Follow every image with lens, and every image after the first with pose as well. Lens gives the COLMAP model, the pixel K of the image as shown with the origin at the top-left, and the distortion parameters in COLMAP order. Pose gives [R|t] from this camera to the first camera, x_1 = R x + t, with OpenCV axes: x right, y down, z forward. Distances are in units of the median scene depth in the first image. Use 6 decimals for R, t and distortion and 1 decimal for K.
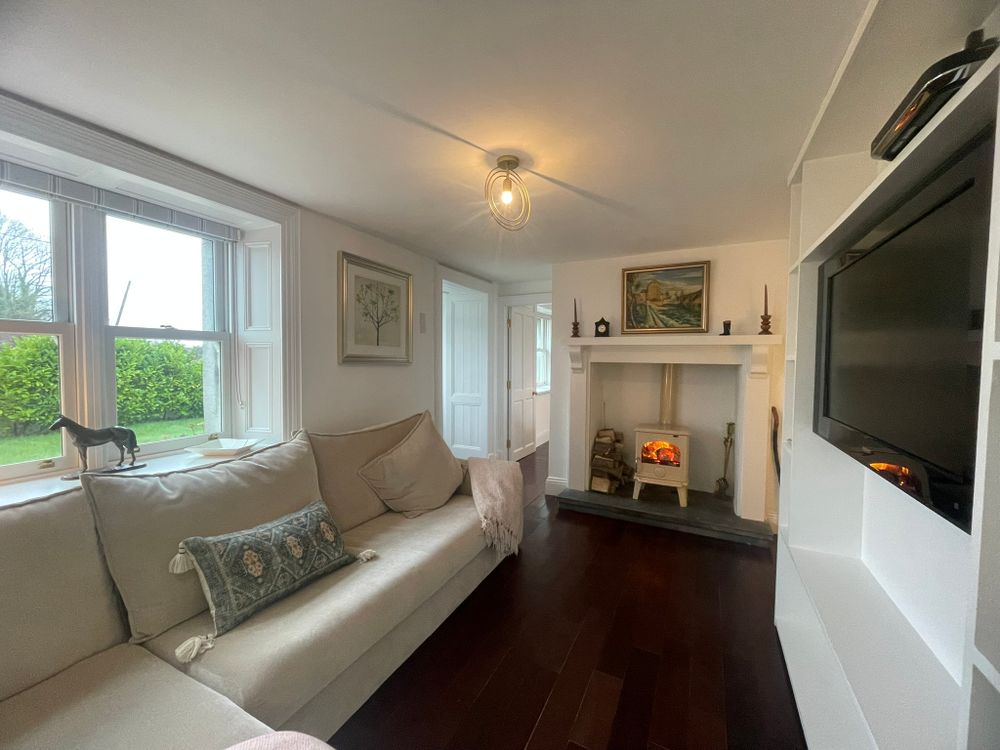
lens RADIAL K [[402.6, 0, 499.0], [0, 402.6, 373.0], [0, 0, 1]] dist [-0.000560, -0.000660]
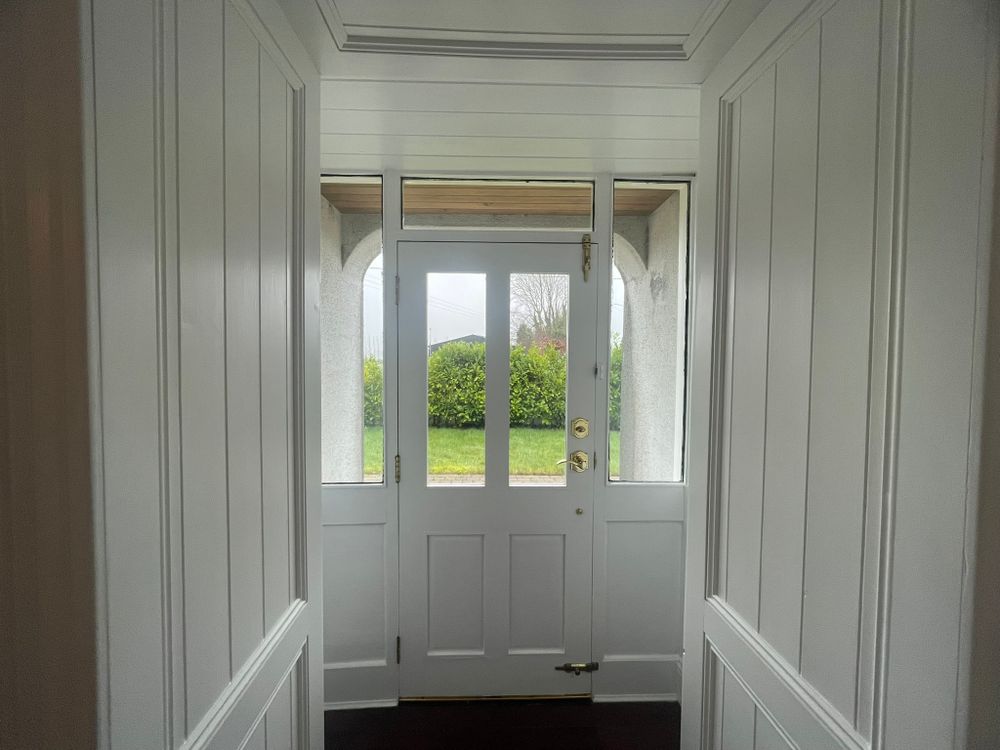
lens RADIAL K [[402.6, 0, 496.9], [0, 402.6, 373.5], [0, 0, 1]] dist [-0.000560, -0.000660]
pose [[0.480909, 0.025635, -0.876396, 0.001623], [-0.040531, 0.999154, 0.006985, -0.019359], [0.875833, 0.032162, 0.481541, 0.452017]]
